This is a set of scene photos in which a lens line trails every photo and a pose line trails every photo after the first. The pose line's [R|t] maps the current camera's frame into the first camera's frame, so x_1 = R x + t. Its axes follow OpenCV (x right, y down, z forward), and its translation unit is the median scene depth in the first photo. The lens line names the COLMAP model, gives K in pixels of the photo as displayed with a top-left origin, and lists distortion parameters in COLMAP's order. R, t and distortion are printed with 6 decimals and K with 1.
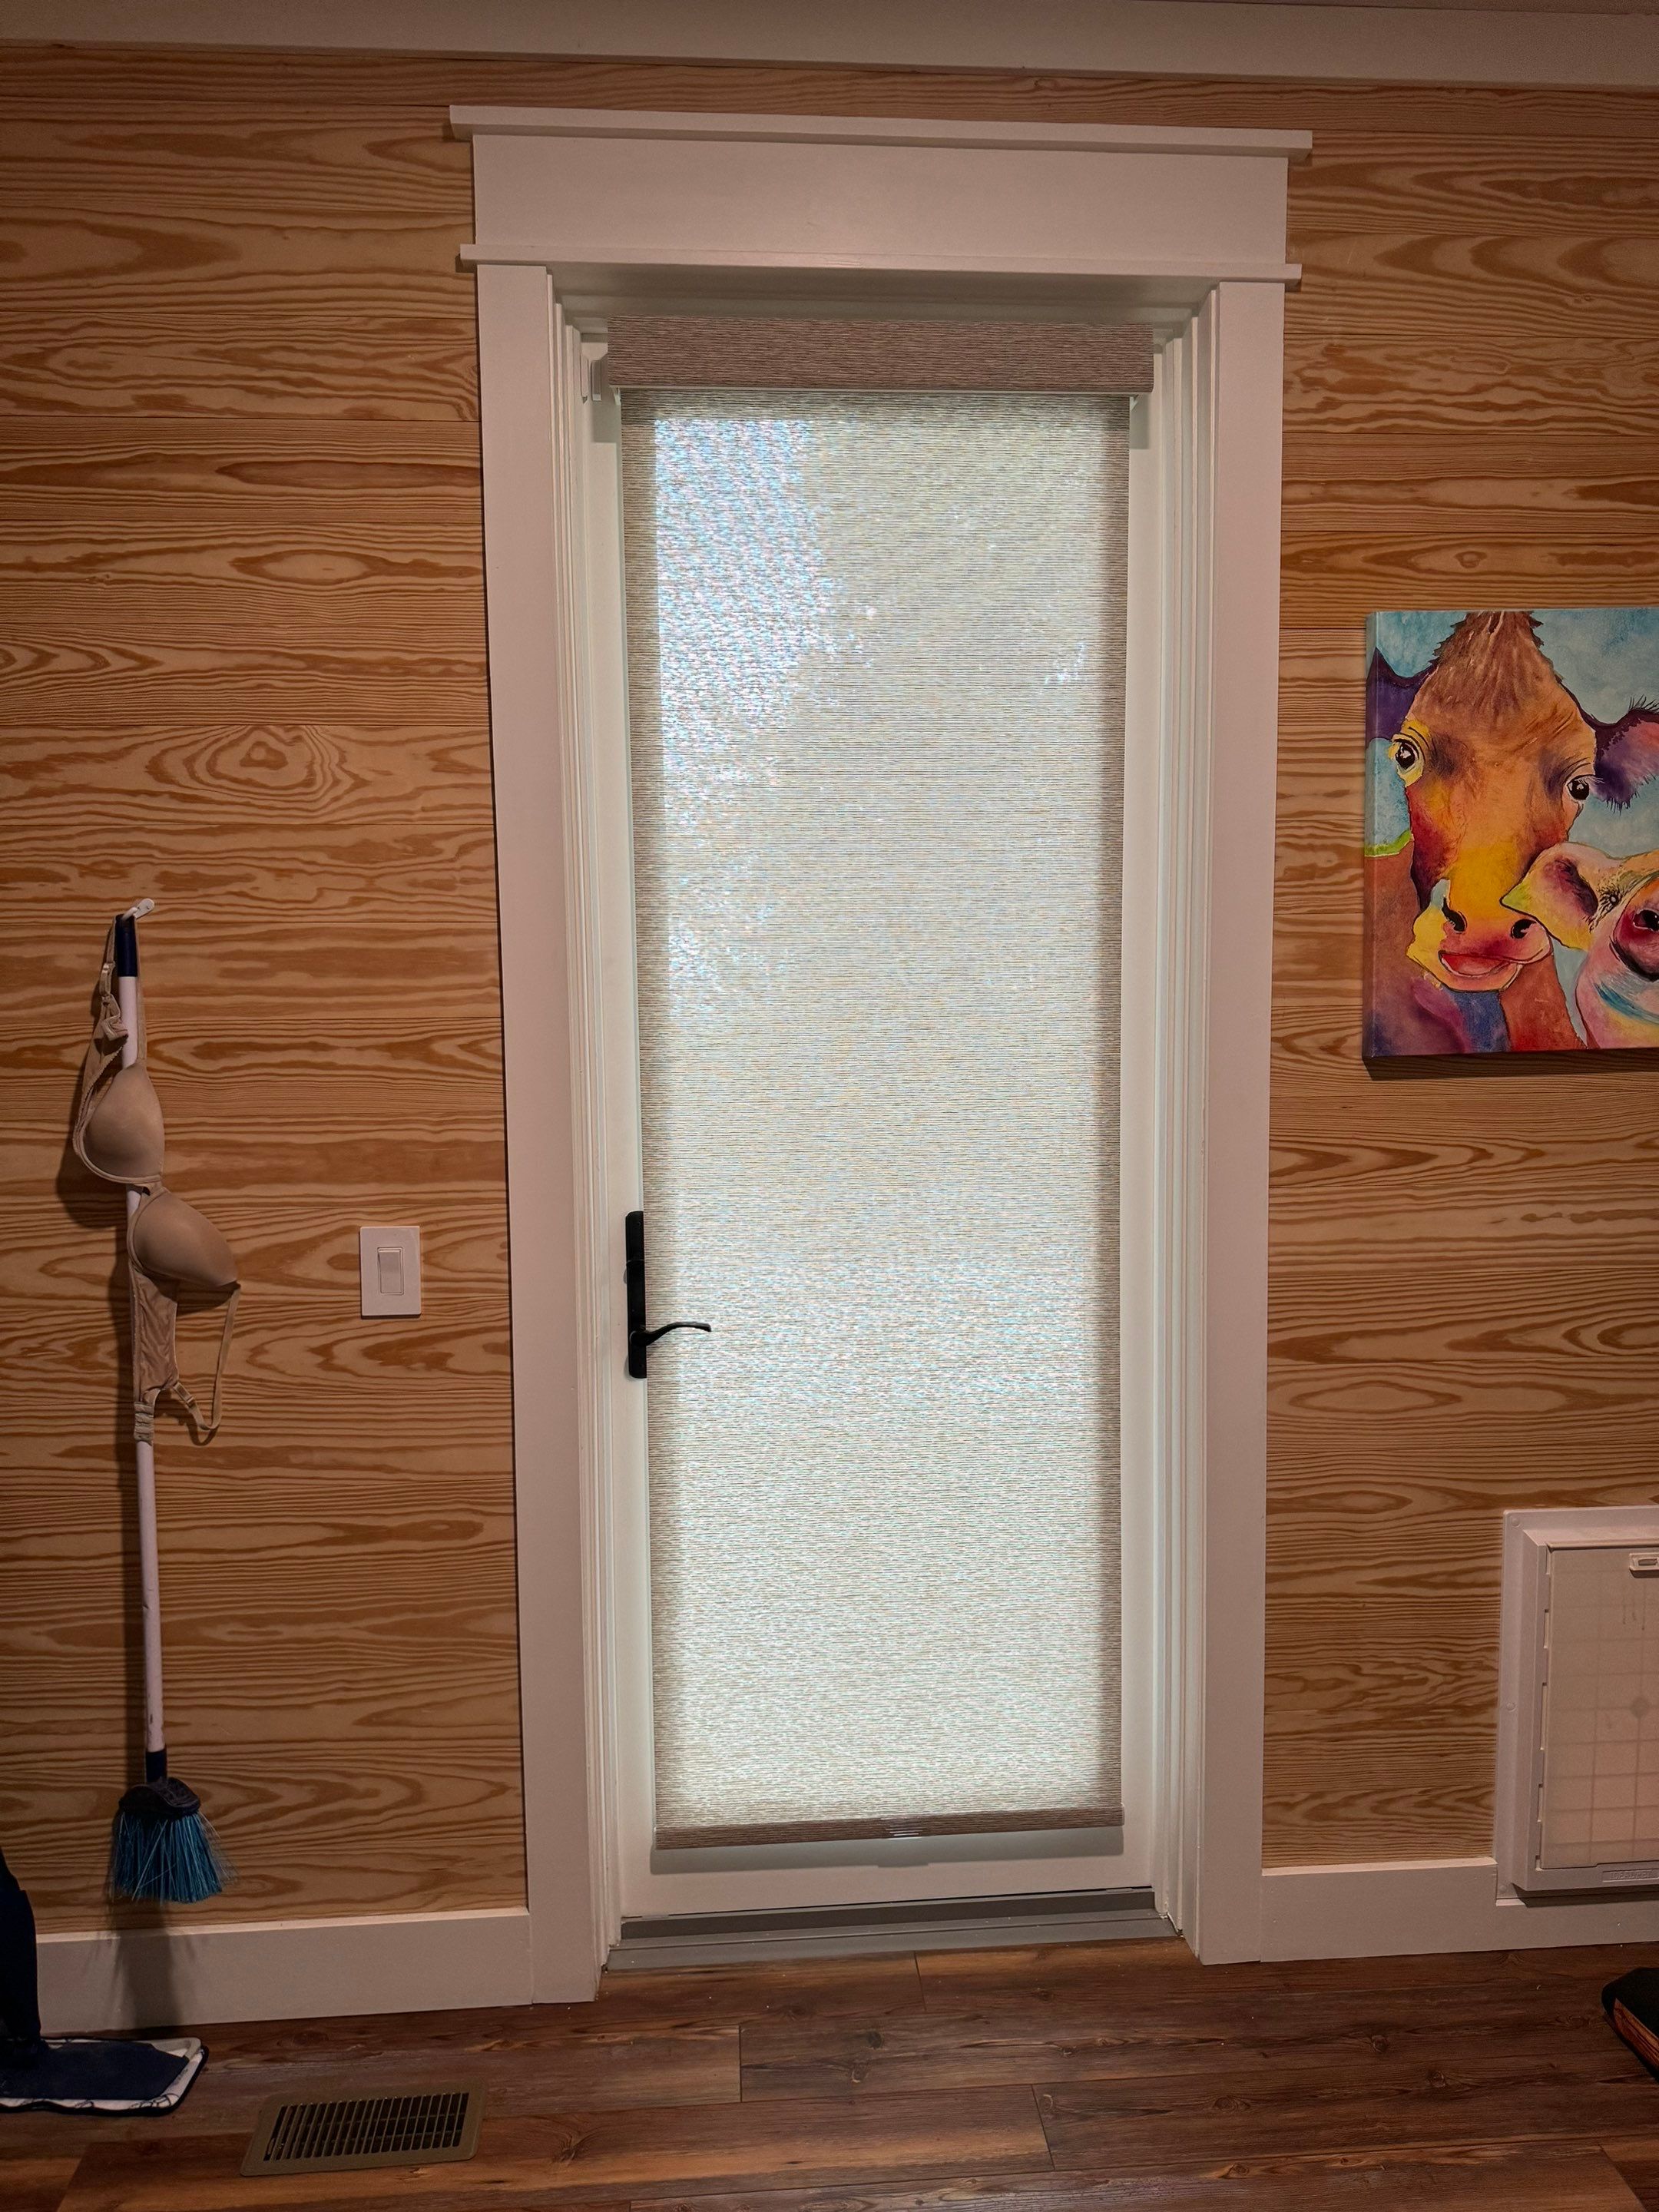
lens RADIAL K [[1552.1, 0, 824.8], [0, 1552.1, 1096.9], [0, 0, 1]] dist [0.003724, -0.002646]
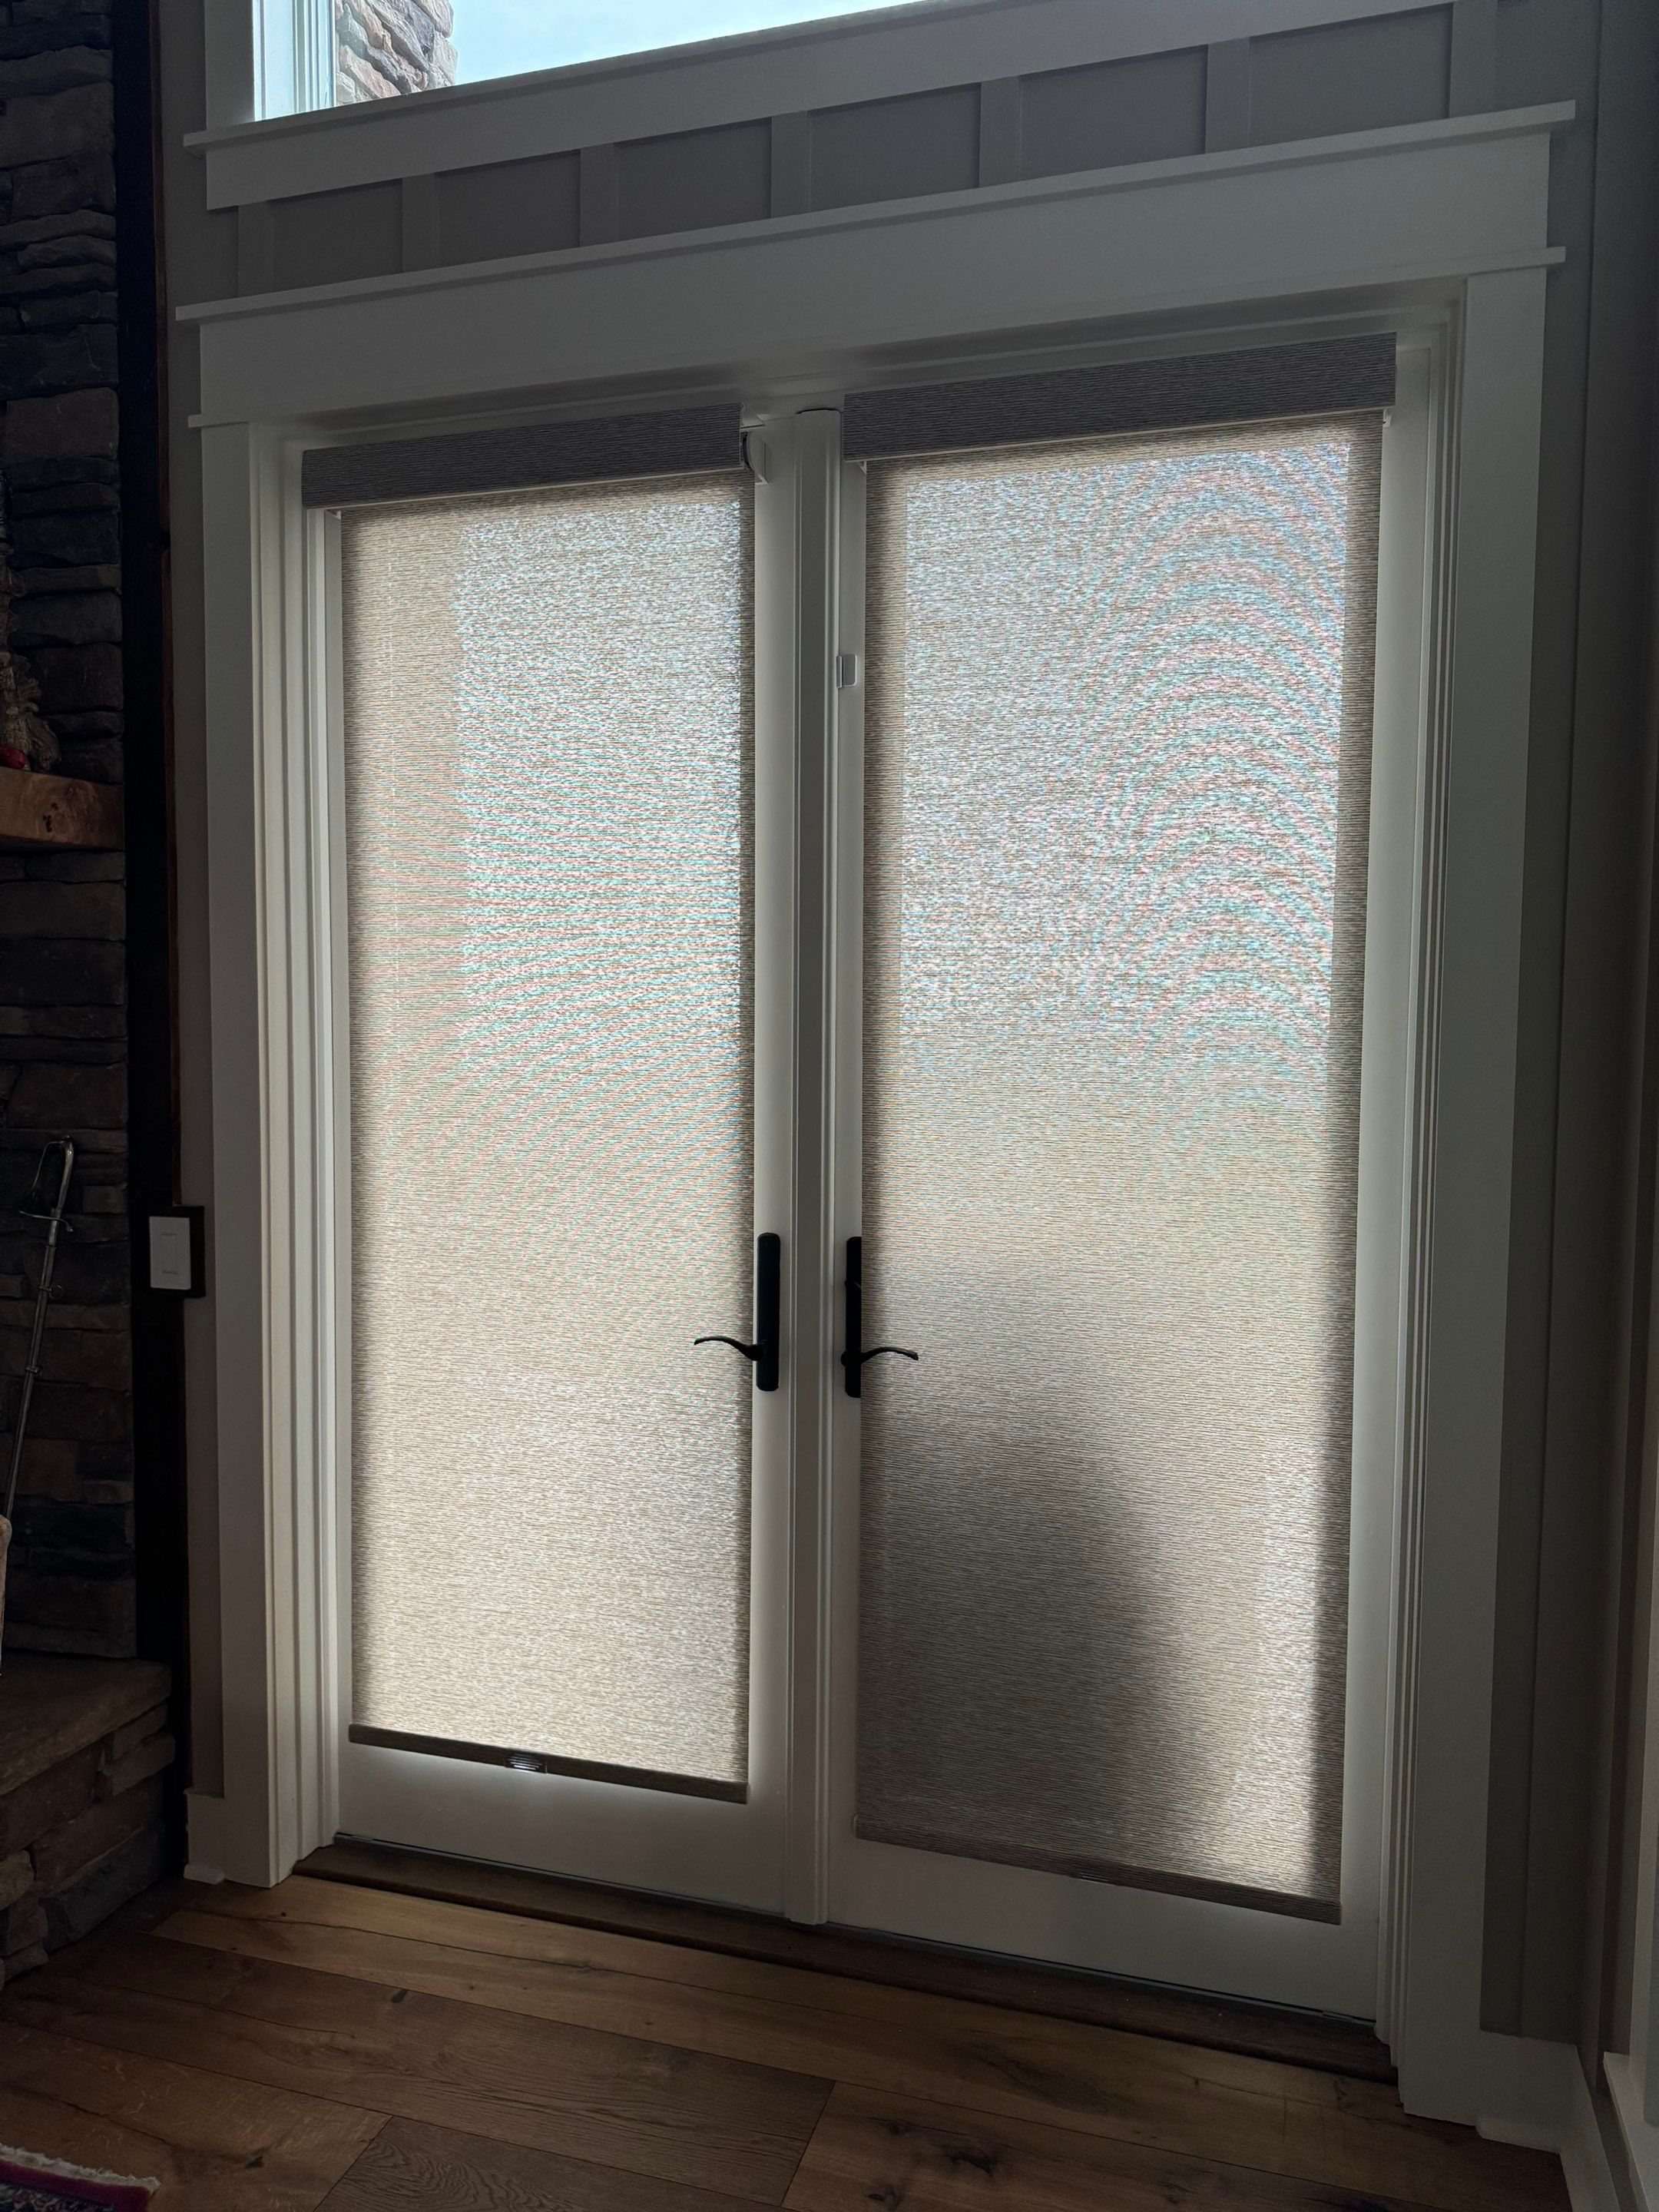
lens RADIAL K [[1552.1, 0, 824.8], [0, 1552.1, 1096.9], [0, 0, 1]] dist [0.003724, -0.002646]
pose [[0.935175, 0.029973, -0.352917, 0.236770], [-0.040690, 0.998907, -0.022984, 0.003683], [0.351842, 0.035855, 0.935372, 0.008357]]
